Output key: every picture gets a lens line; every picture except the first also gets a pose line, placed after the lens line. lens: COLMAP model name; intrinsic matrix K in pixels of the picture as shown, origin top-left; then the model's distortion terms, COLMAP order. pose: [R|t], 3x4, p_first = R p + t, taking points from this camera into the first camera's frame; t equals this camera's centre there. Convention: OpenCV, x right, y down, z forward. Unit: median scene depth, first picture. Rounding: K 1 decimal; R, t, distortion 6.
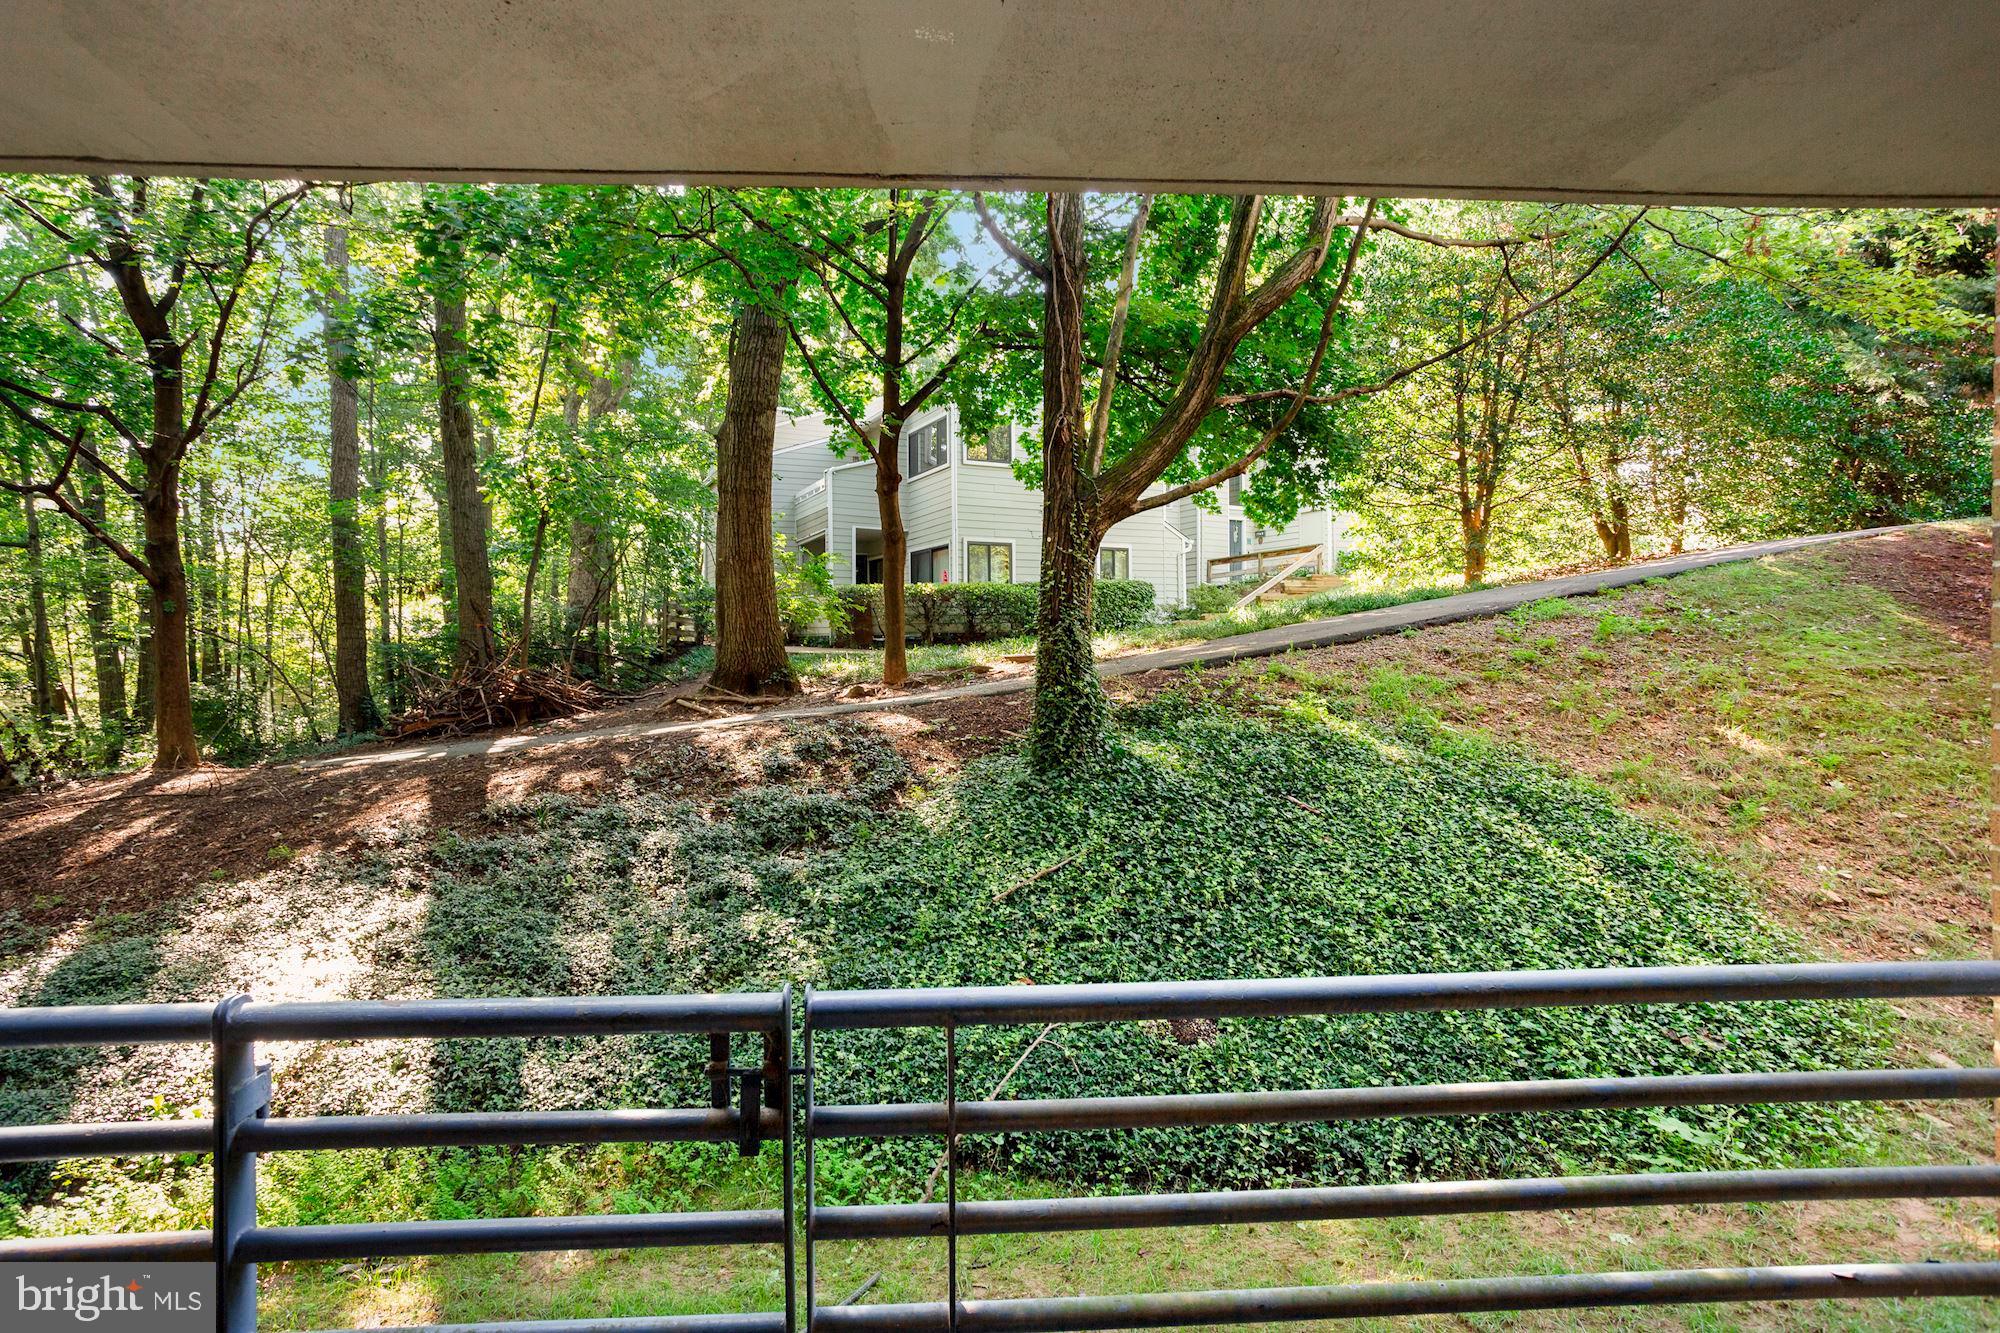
lens RADIAL K [[1002.4, 0, 1001.0], [0, 1002.4, 659.9], [0, 0, 1]] dist [-0.042331, 0.045927]
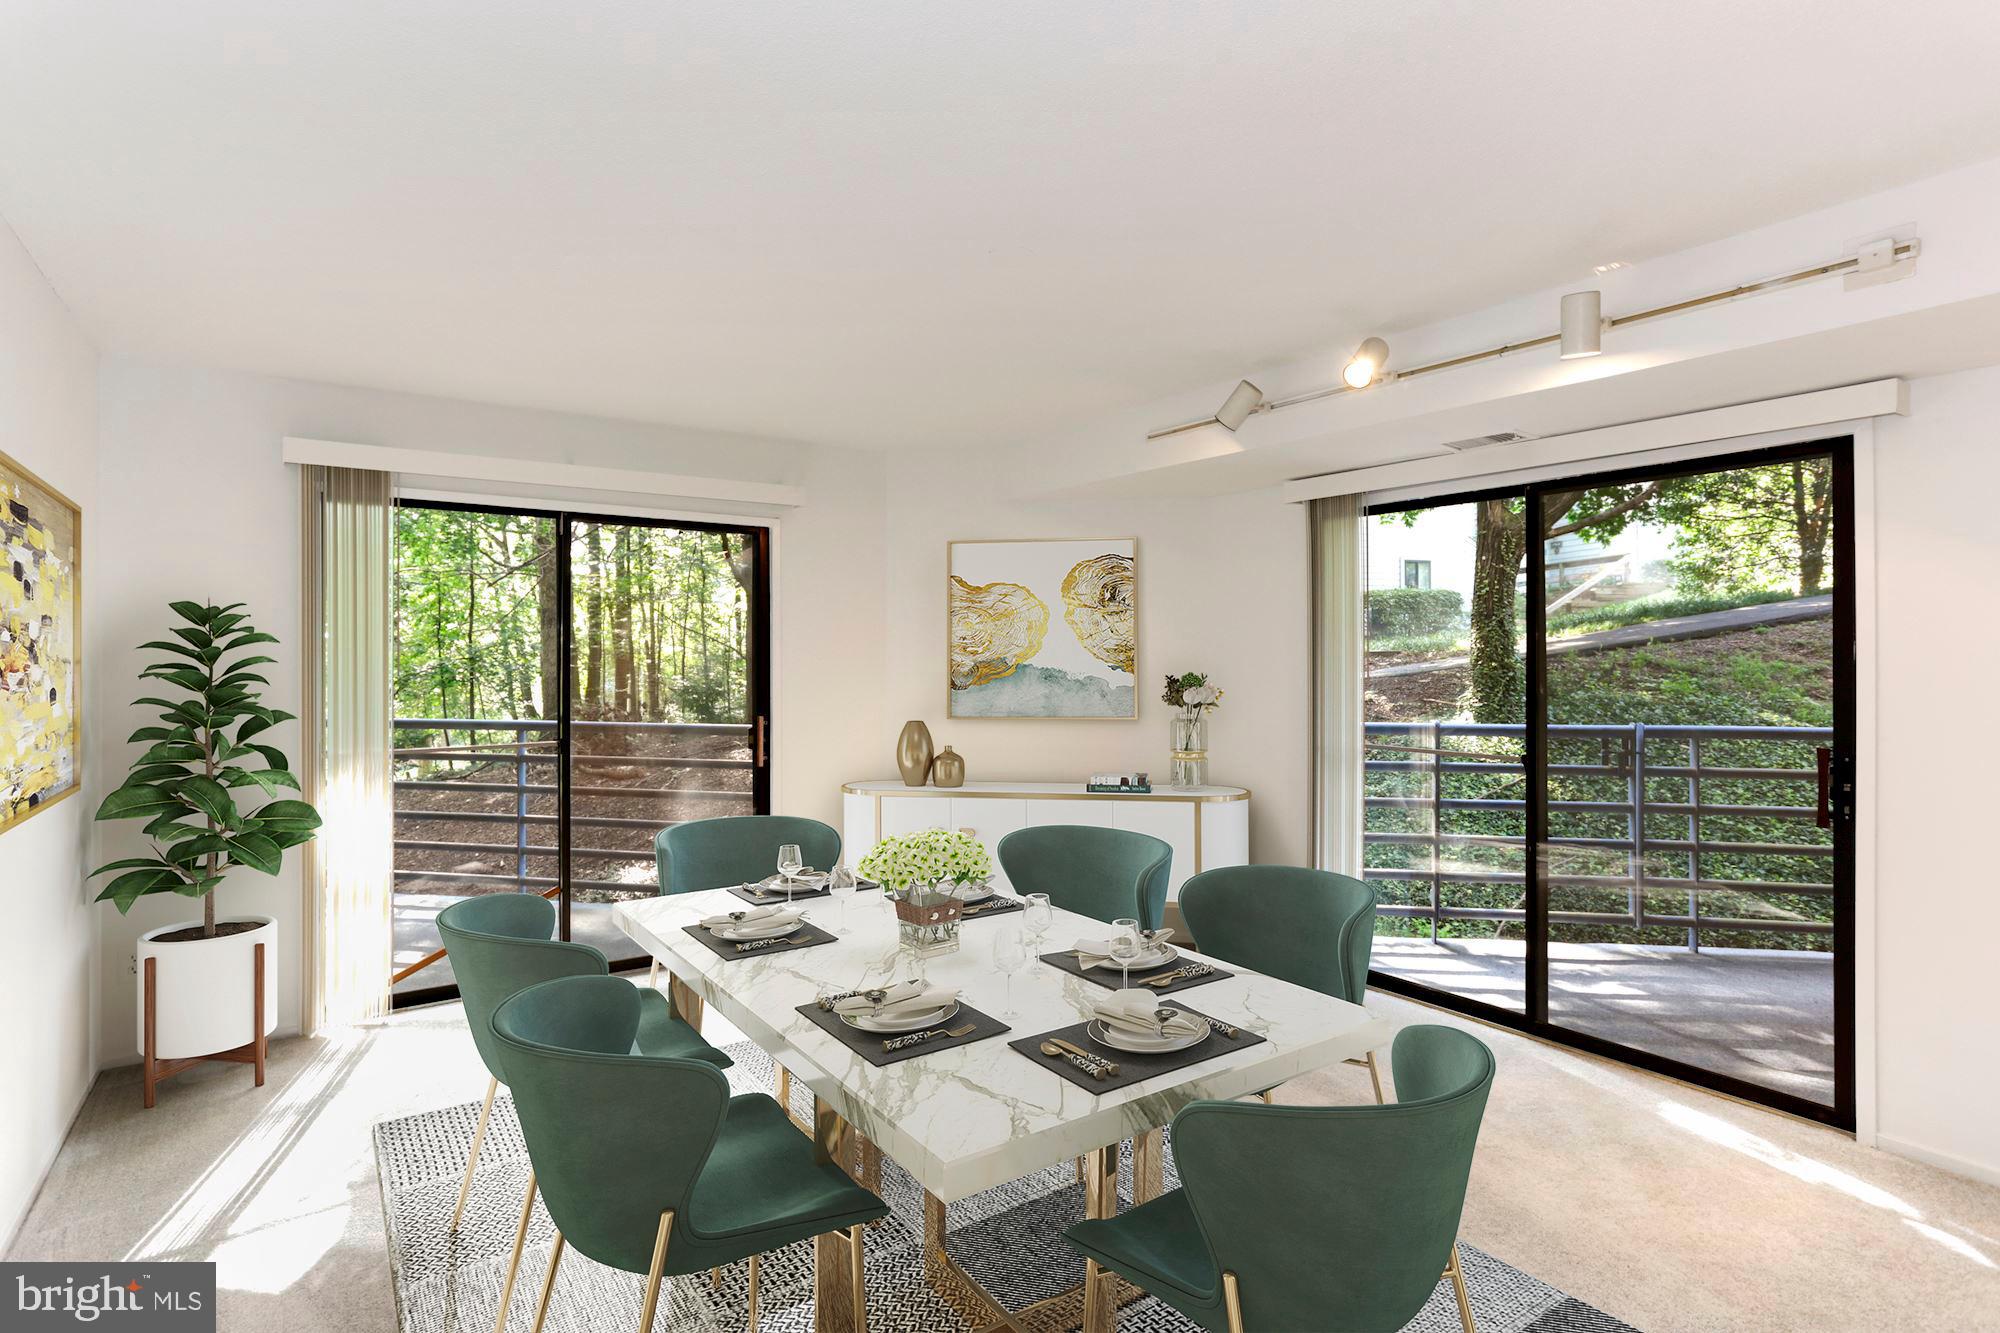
lens RADIAL K [[1002.4, 0, 1001.0], [0, 1002.4, 659.9], [0, 0, 1]] dist [-0.042331, 0.045927]
pose [[0.977015, 0.006781, -0.213062, -0.162278], [-0.009641, 0.999877, -0.012391, 0.023651], [0.212952, 0.014160, 0.976960, -0.255315]]
